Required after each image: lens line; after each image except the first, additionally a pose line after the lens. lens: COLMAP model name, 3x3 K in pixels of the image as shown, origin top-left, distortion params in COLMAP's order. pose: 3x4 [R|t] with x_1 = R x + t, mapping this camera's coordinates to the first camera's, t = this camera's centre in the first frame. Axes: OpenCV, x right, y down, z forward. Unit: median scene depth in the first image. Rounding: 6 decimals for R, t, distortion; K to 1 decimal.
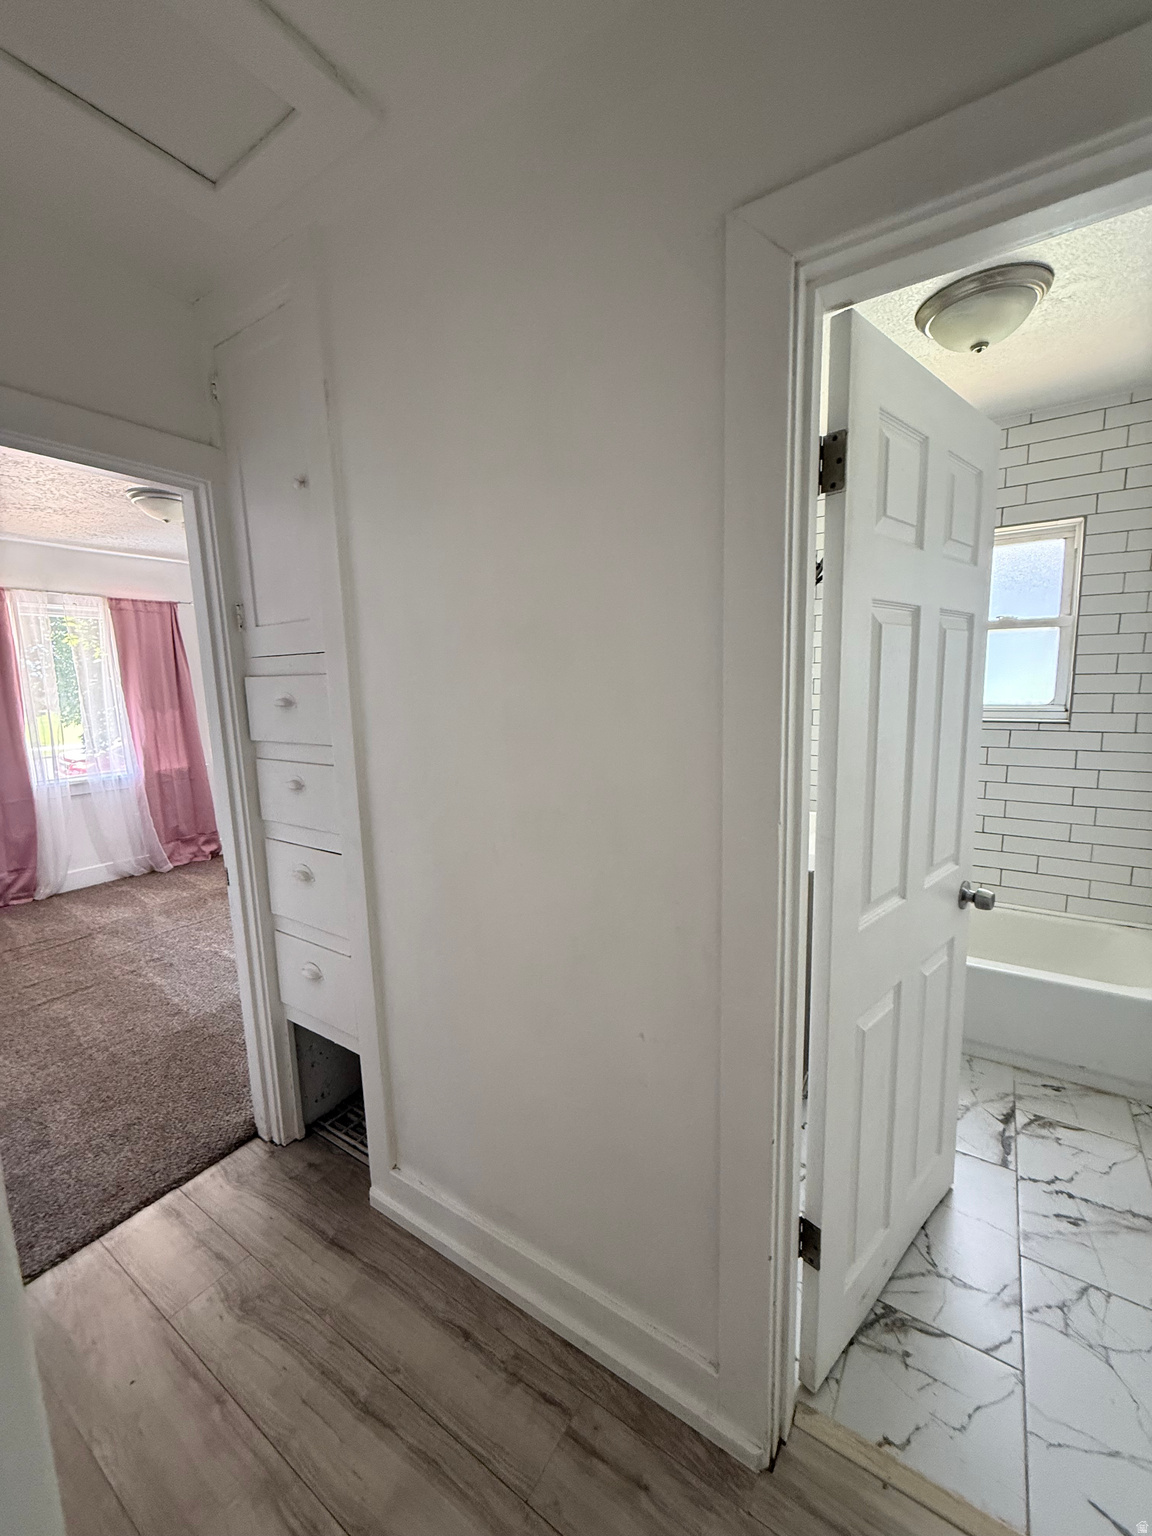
lens RADIAL K [[611.1, 0, 573.4], [0, 611.1, 762.7], [0, 0, 1]] dist [-0.008058, 0.001584]
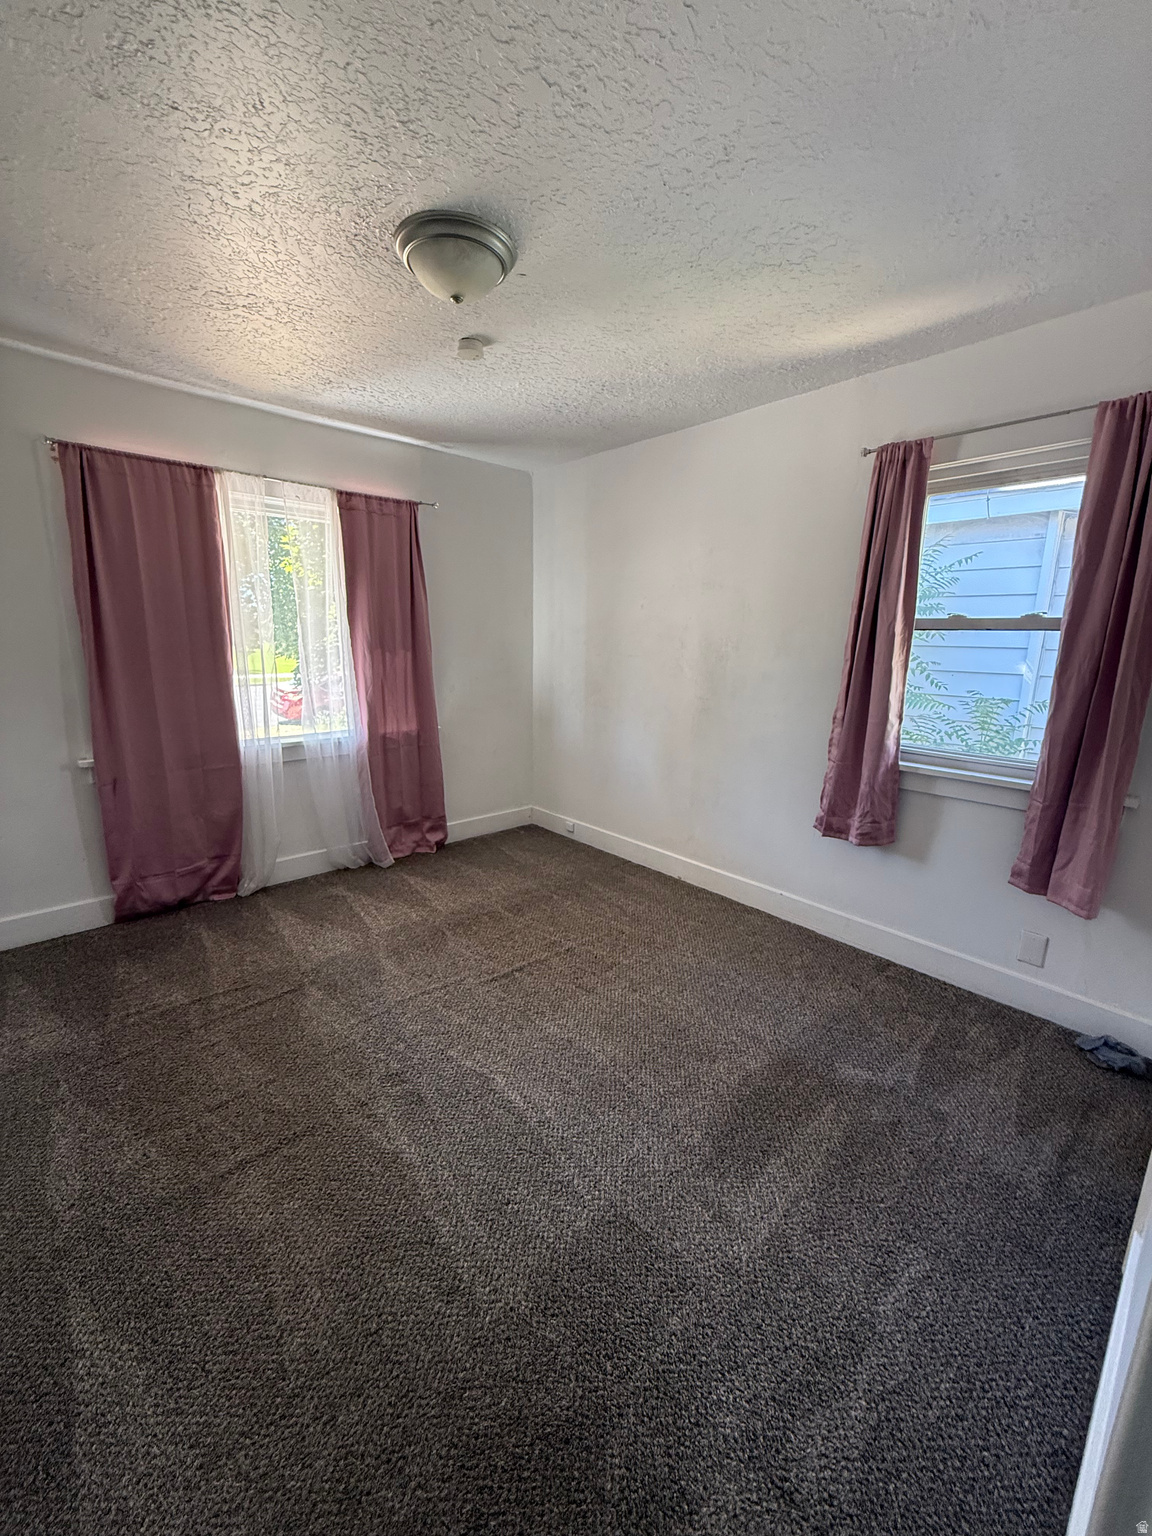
lens RADIAL K [[611.1, 0, 564.9], [0, 611.1, 762.7], [0, 0, 1]] dist [-0.008058, 0.001584]
pose [[0.963721, 0.095674, -0.249176, -0.293195], [-0.076192, 0.993315, 0.086713, -0.035155], [0.255806, -0.064582, 0.964568, 0.350503]]
